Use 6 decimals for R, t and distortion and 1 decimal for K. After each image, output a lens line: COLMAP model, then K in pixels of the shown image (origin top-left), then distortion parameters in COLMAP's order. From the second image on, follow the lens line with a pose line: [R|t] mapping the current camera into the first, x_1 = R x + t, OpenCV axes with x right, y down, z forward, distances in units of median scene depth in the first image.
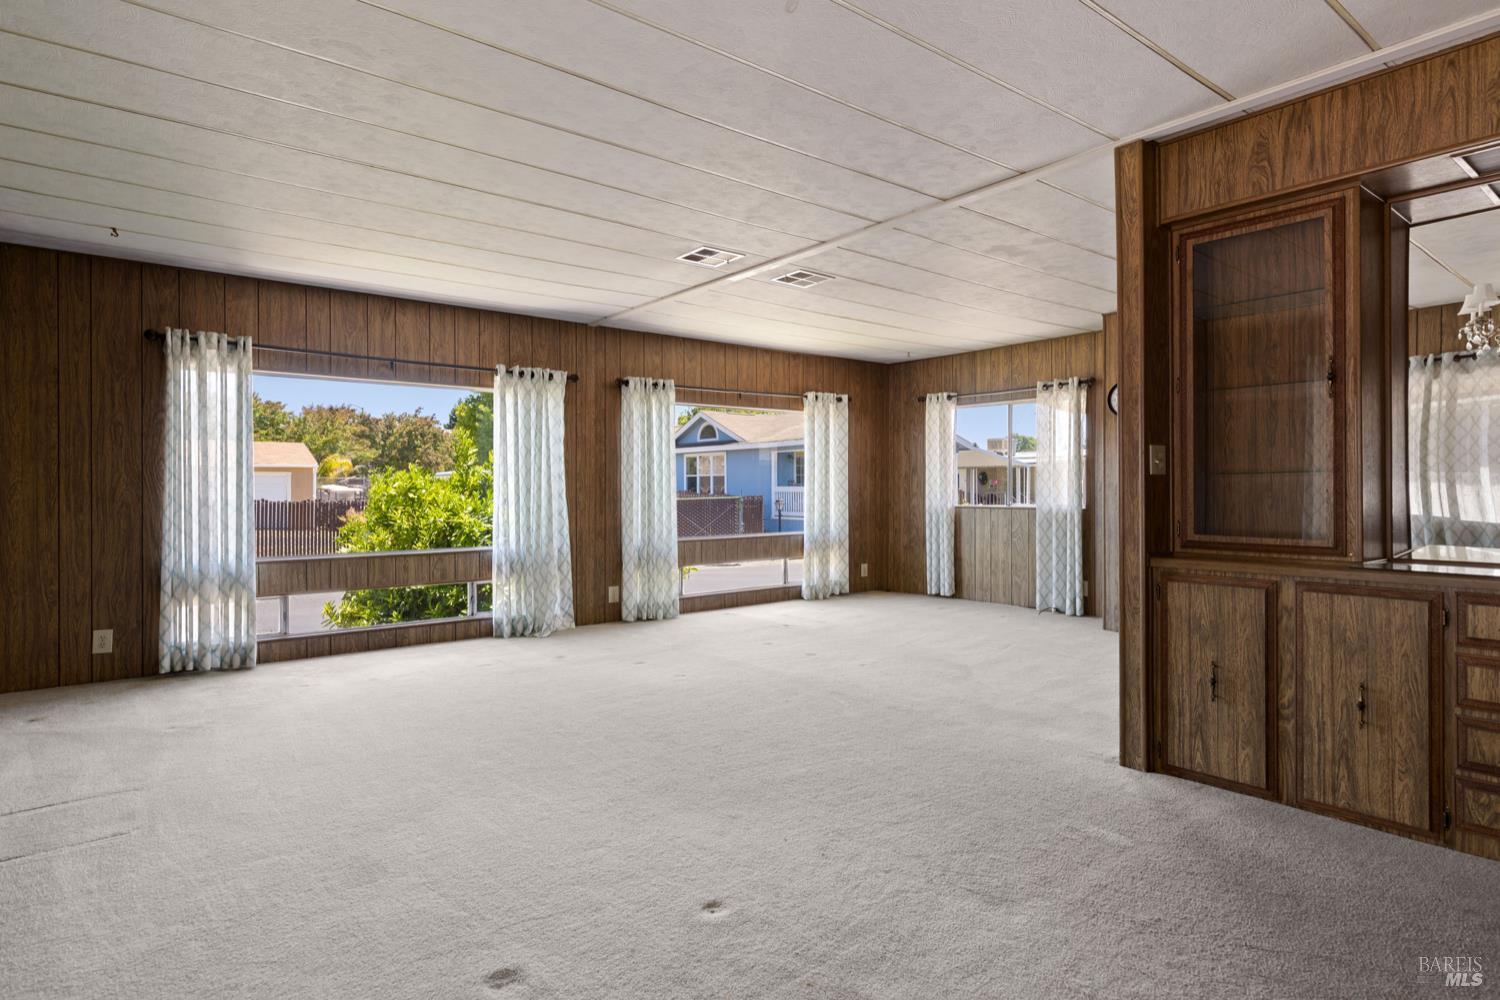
lens RADIAL K [[820.7, 0, 776.6], [0, 820.7, 486.4], [0, 0, 1]] dist [0.004283, 0.002756]
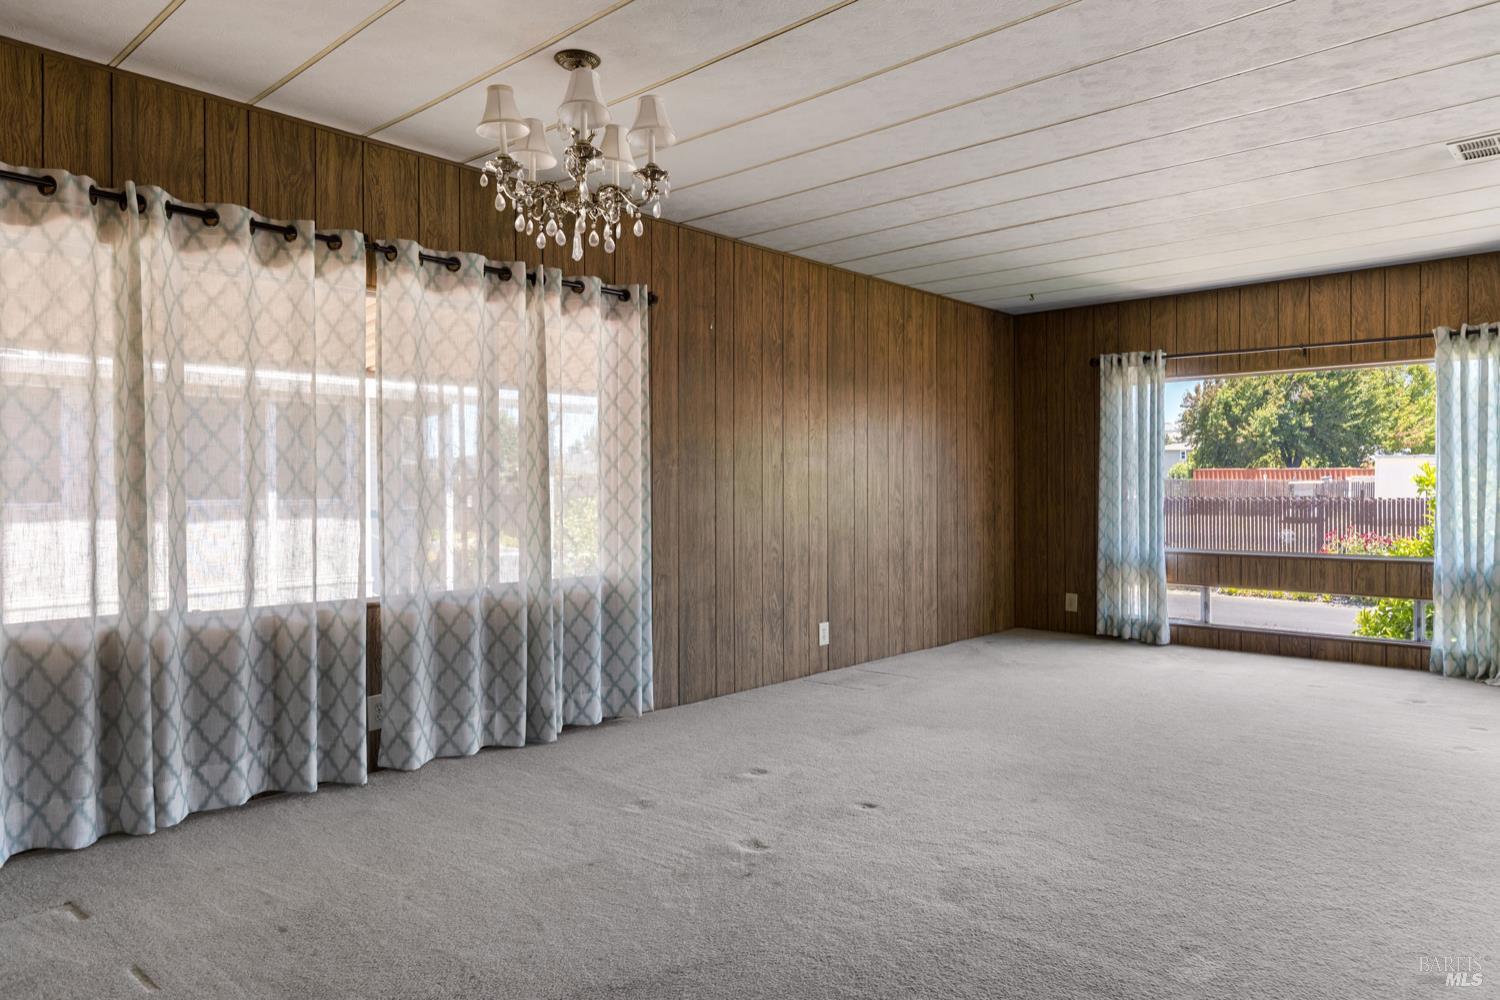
lens RADIAL K [[1000.5, 0, 749.6], [0, 1000.5, 490.9], [0, 0, 1]] dist [0.021916, -0.006848]
pose [[0.136836, 0.005858, -0.990576, 0.593527], [0.004563, 0.999968, 0.006543, -0.001073], [0.990583, -0.005415, 0.136805, 0.239420]]
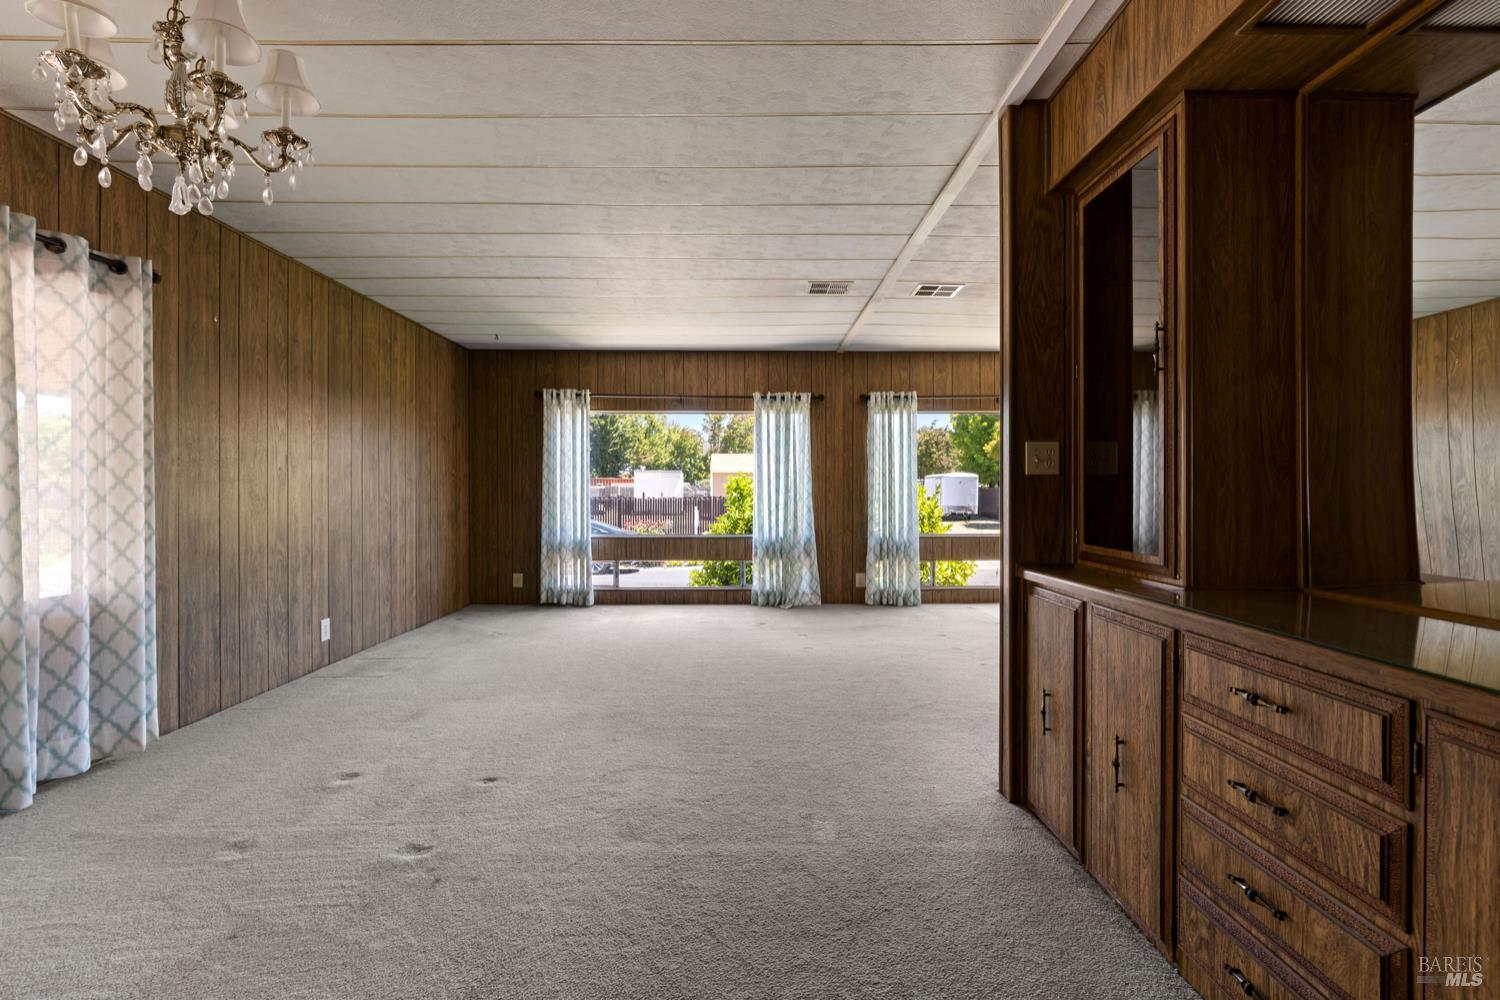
lens RADIAL K [[744.8, 0, 770.0], [0, 744.8, 492.6], [0, 0, 1]] dist [0.003824, -0.001278]
pose [[0.785055, 0.004728, -0.619408, 0.447177], [-0.000144, 0.999972, 0.007451, -0.000754], [0.619426, -0.005760, 0.785034, 0.113799]]
